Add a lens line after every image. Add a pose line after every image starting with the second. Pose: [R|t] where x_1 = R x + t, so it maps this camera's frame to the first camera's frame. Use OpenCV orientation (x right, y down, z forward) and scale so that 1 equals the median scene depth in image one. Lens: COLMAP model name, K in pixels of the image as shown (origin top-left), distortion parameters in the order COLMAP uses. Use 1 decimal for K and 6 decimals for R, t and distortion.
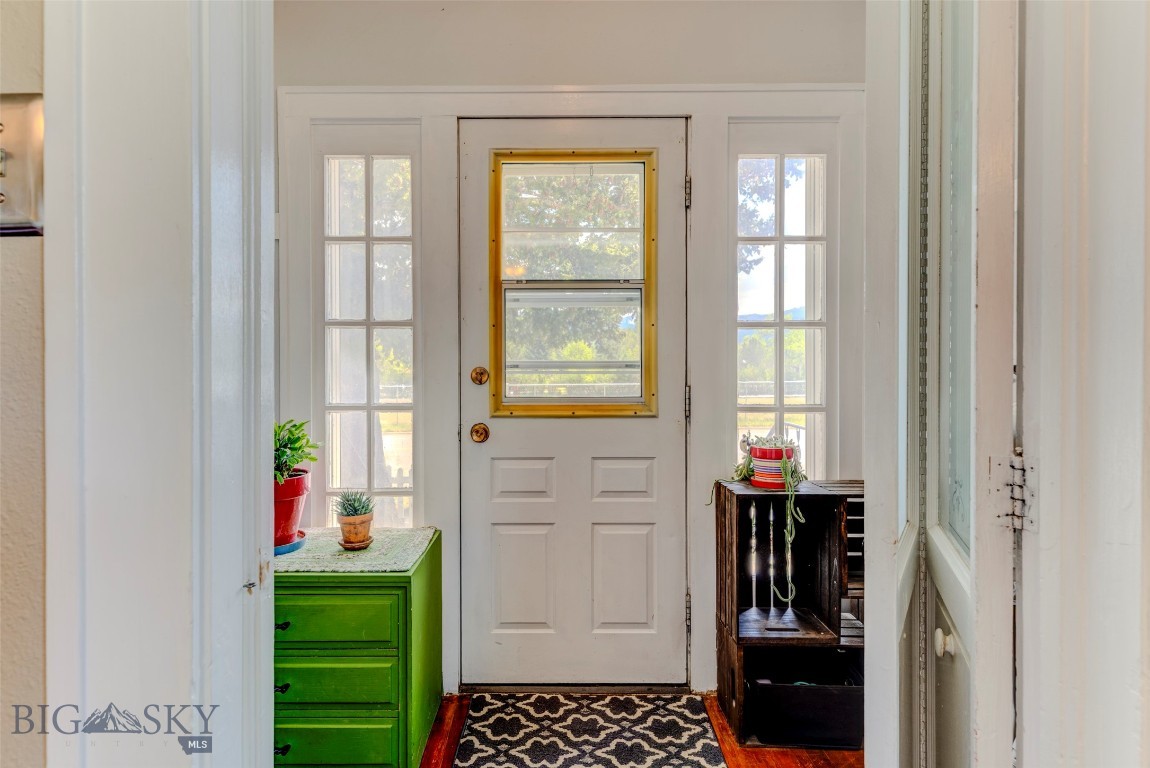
lens RADIAL K [[636.0, 0, 572.6], [0, 636.0, 378.9], [0, 0, 1]] dist [0.001217, -0.005116]
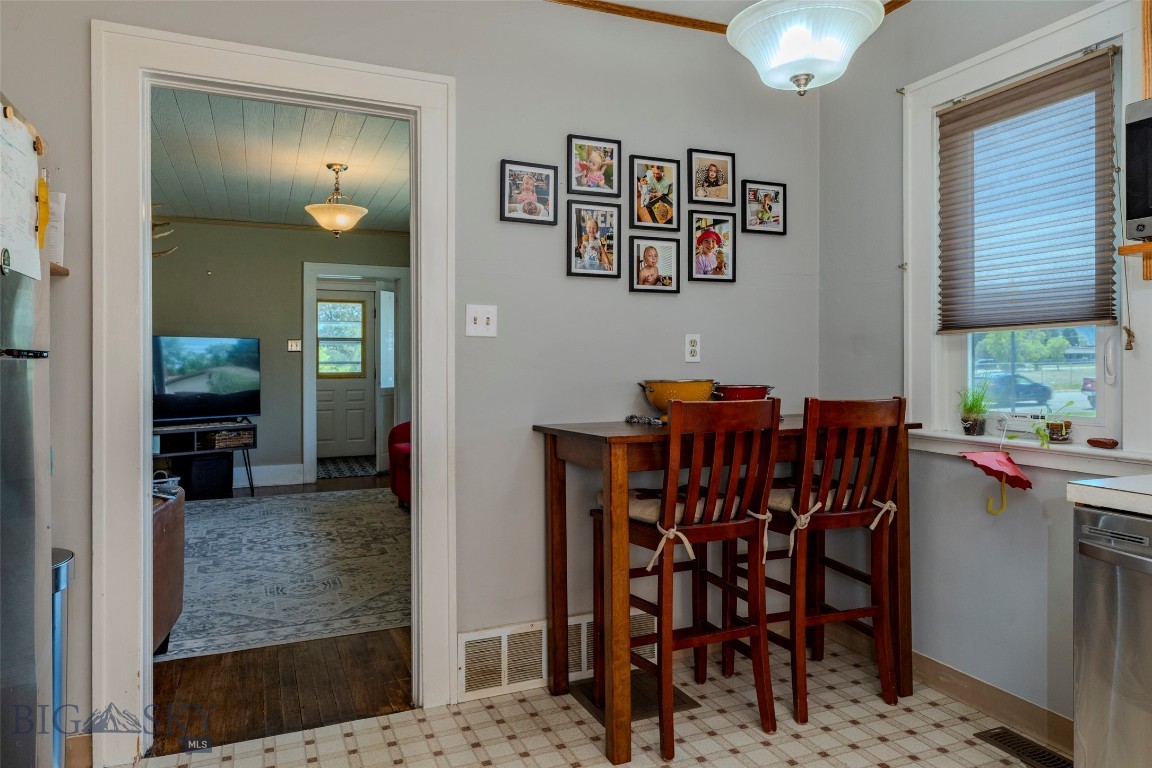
lens RADIAL K [[721.8, 0, 579.5], [0, 721.8, 352.9], [0, 0, 1]] dist [0.003940, 0.000568]
pose [[0.914579, -0.001243, 0.404405, -0.390957], [0.009005, 0.999810, -0.017294, 0.003991], [-0.404306, 0.019459, 0.914417, -3.027681]]
